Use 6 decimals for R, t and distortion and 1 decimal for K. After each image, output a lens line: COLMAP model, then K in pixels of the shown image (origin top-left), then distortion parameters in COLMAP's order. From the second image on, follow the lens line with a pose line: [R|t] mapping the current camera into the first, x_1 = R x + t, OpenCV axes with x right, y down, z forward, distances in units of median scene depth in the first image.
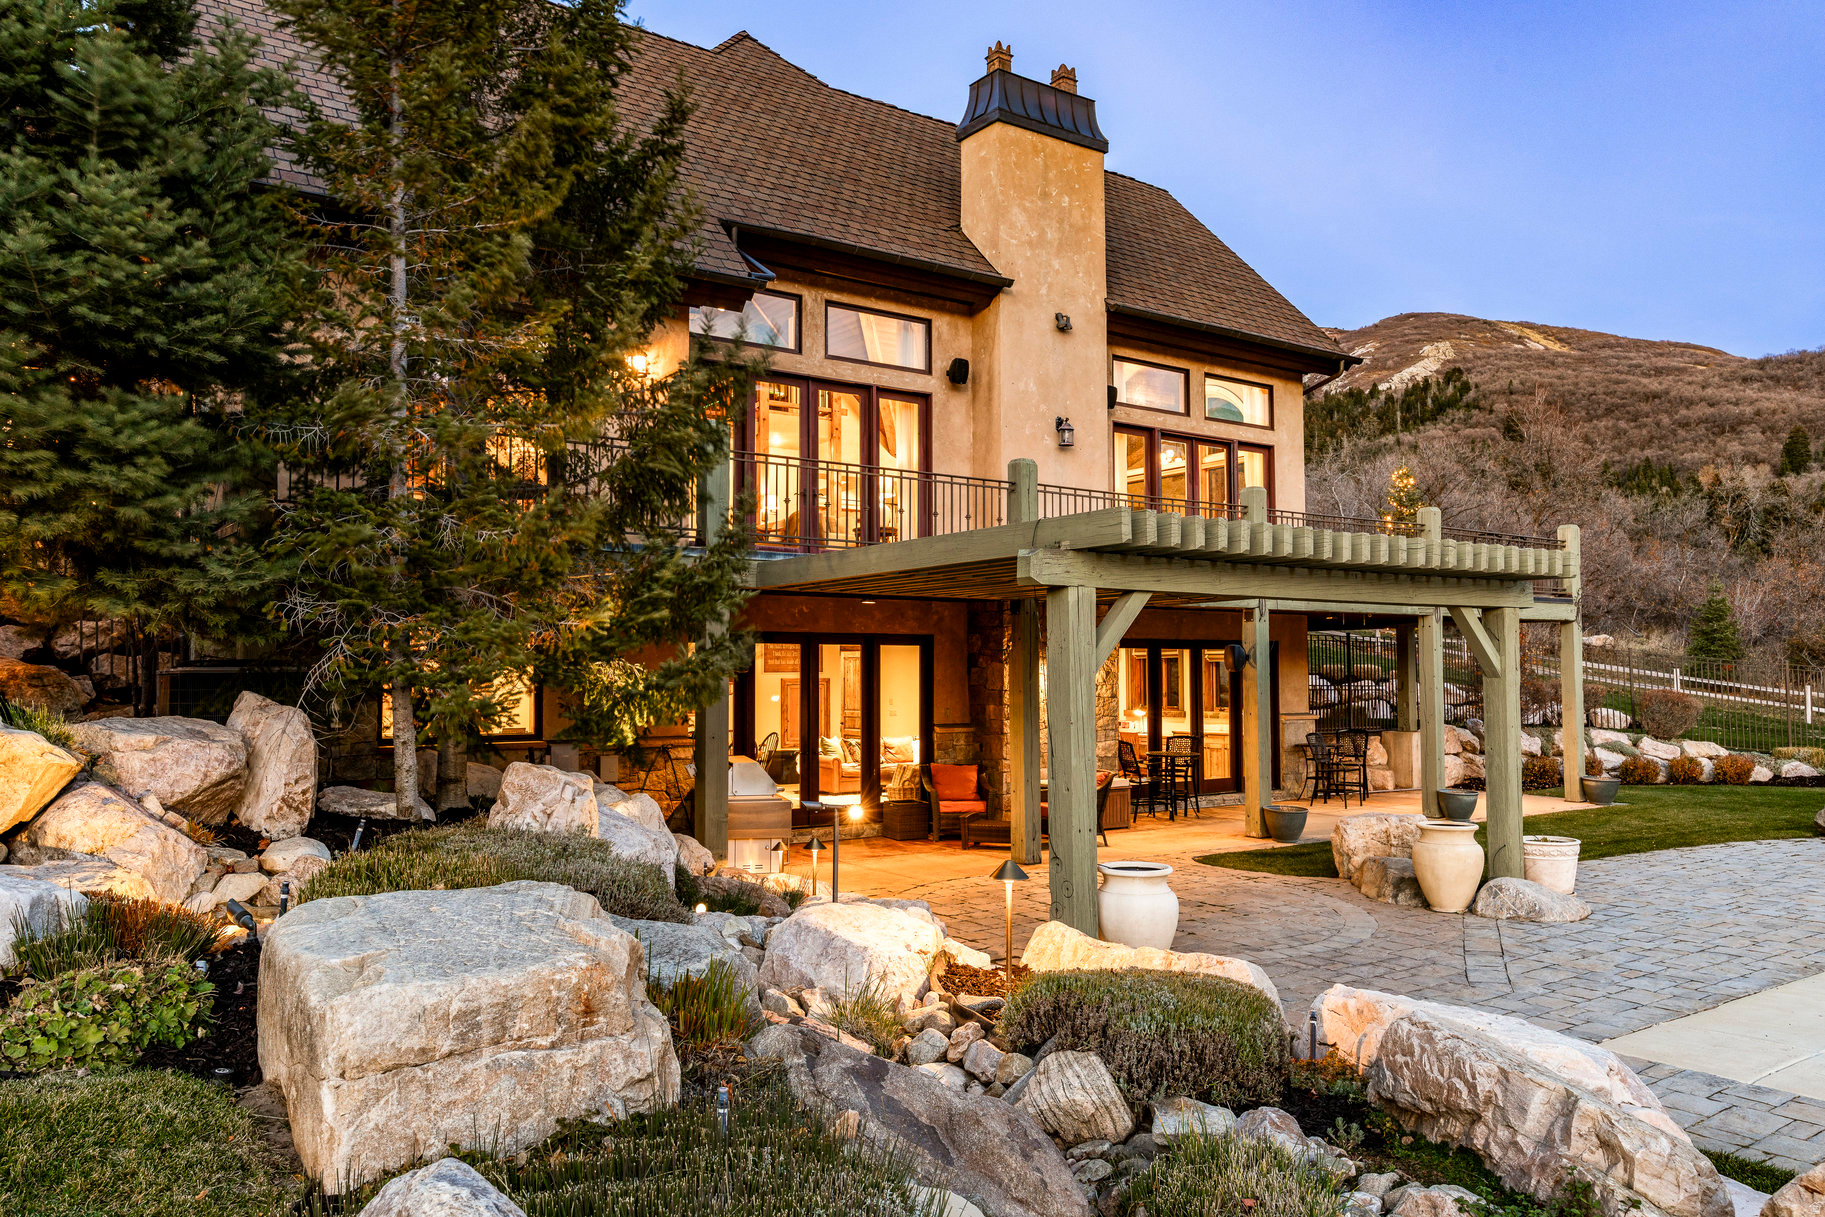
lens RADIAL K [[1323.9, 0, 912.5], [0, 1323.9, 608.5], [0, 0, 1]] dist [0.010894, 0.003325]
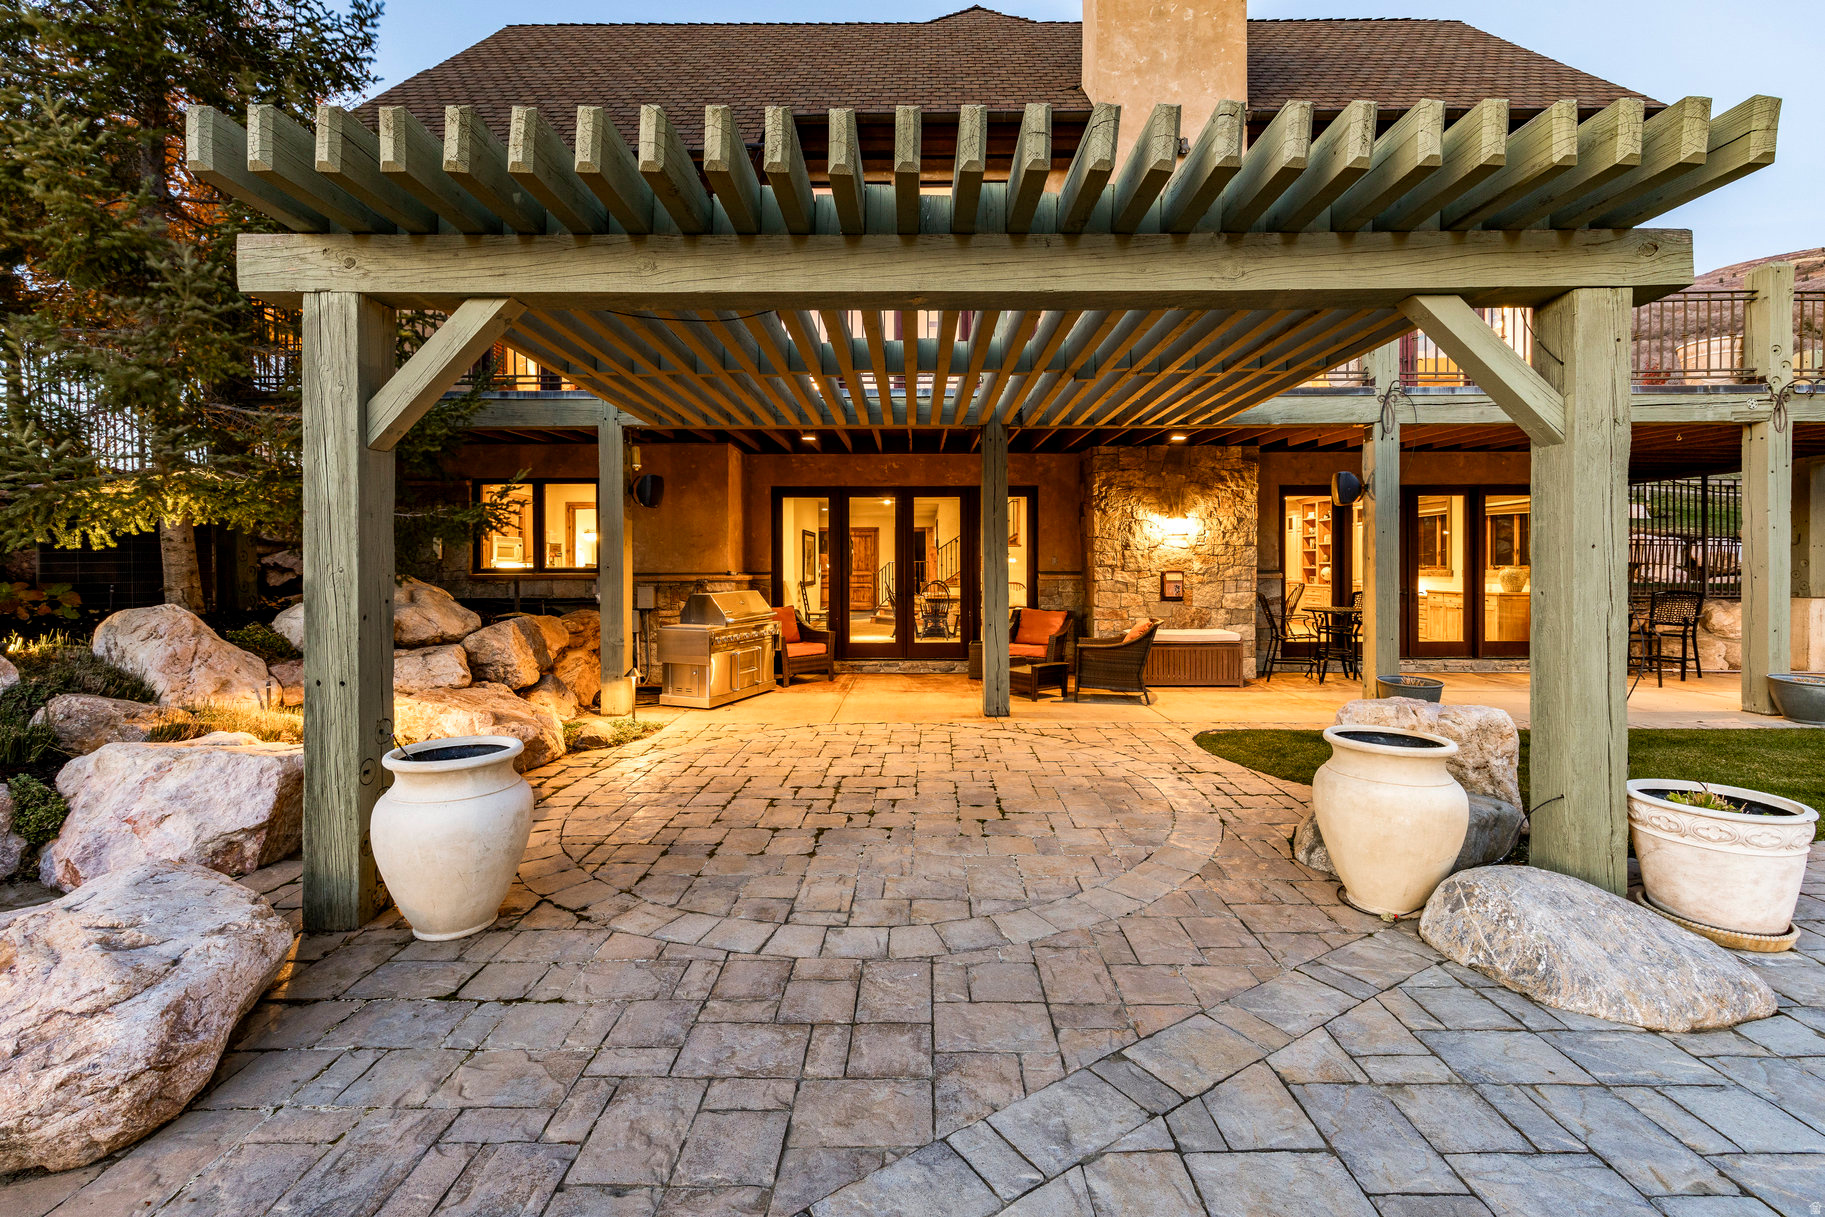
lens RADIAL K [[761.1, 0, 937.5], [0, 761.1, 568.8], [0, 0, 1]] dist [-0.001800, -0.000075]
pose [[0.811804, 0.003583, -0.583919, 0.288549], [0.028352, 0.998560, 0.045545, 0.053259], [0.583241, -0.053529, 0.810533, 0.446501]]
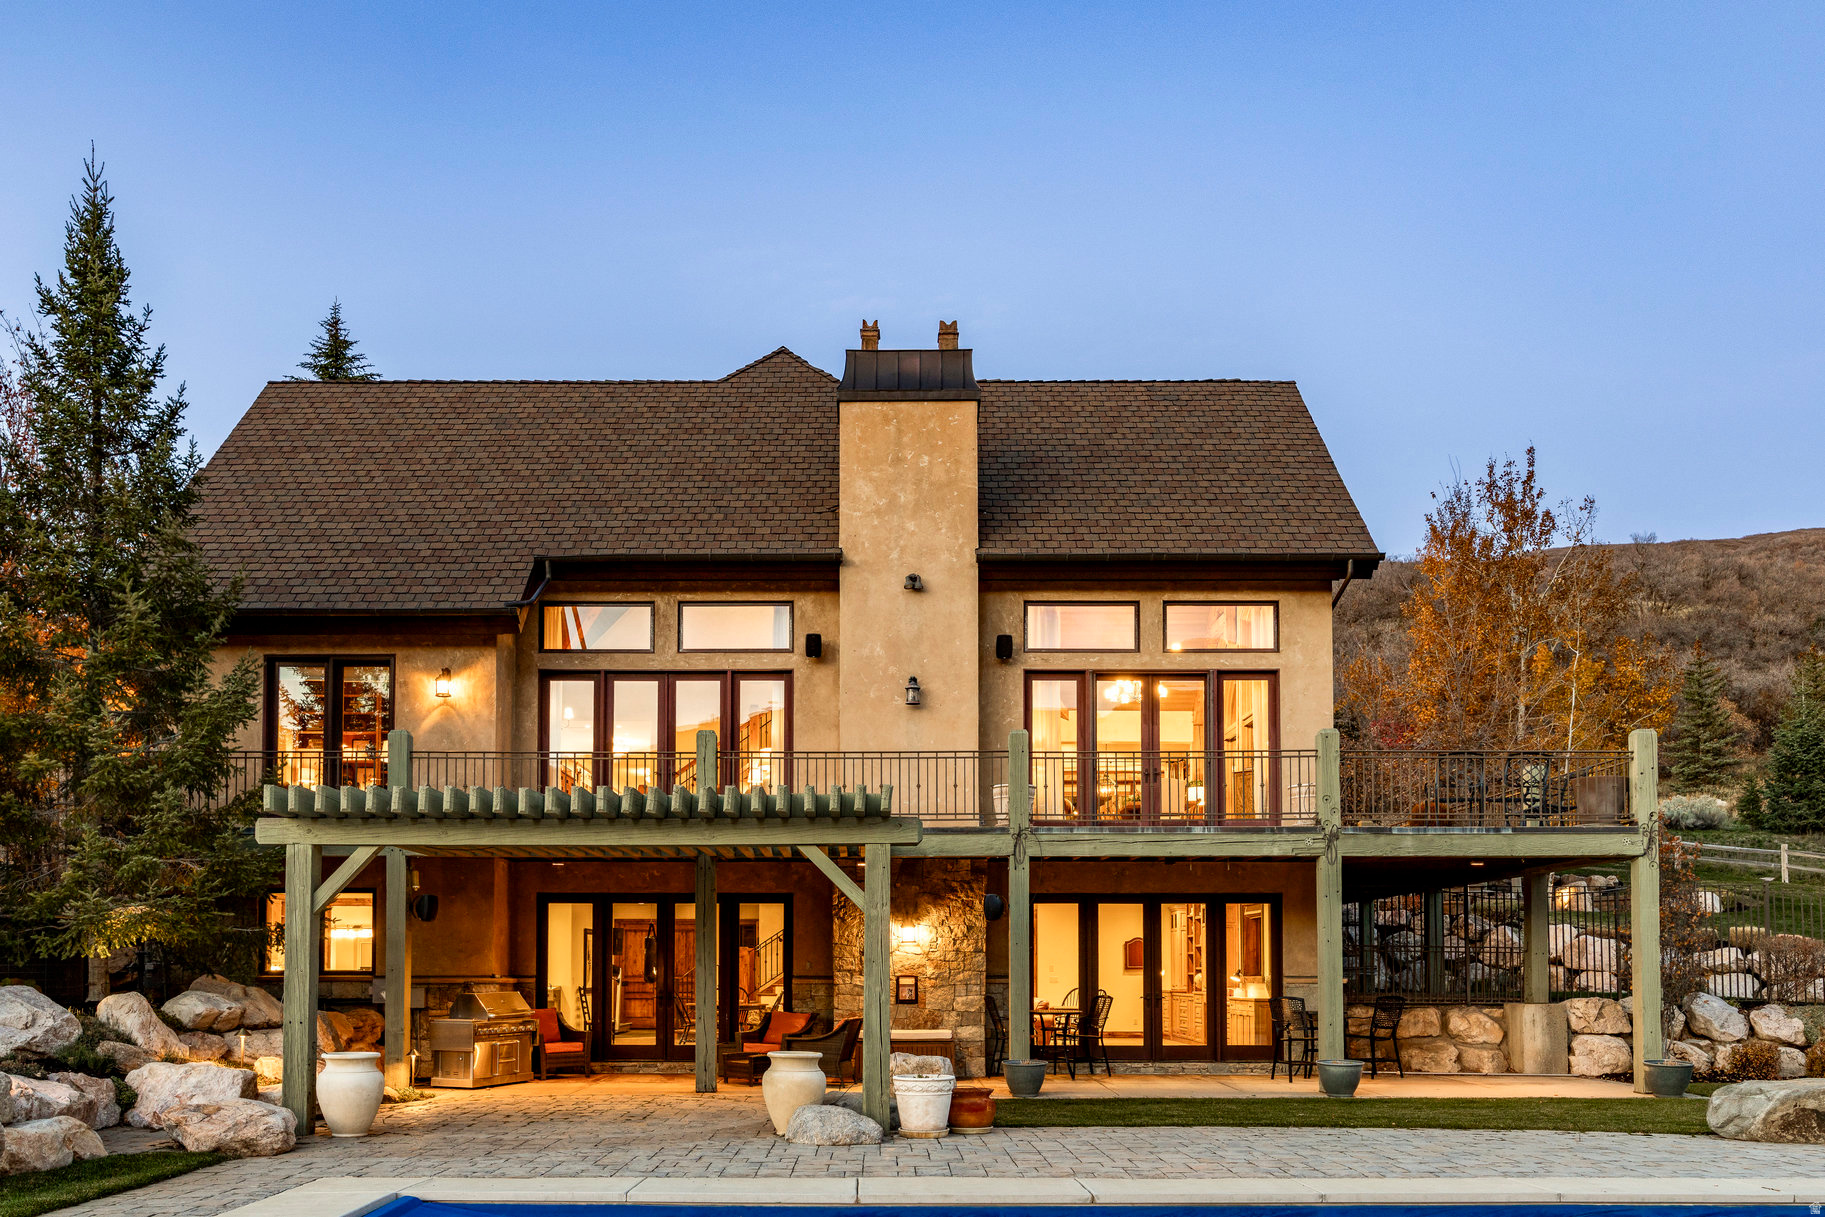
lens RADIAL K [[1447.5, 0, 909.4], [0, 1447.5, 928.5], [0, 0, 1]] dist [-0.010289, -0.014870]
pose [[0.806522, -0.013332, -0.591053, 0.759342], [0.025443, 0.999602, 0.012171, 0.035159], [0.590656, -0.024855, 0.806541, 0.097552]]
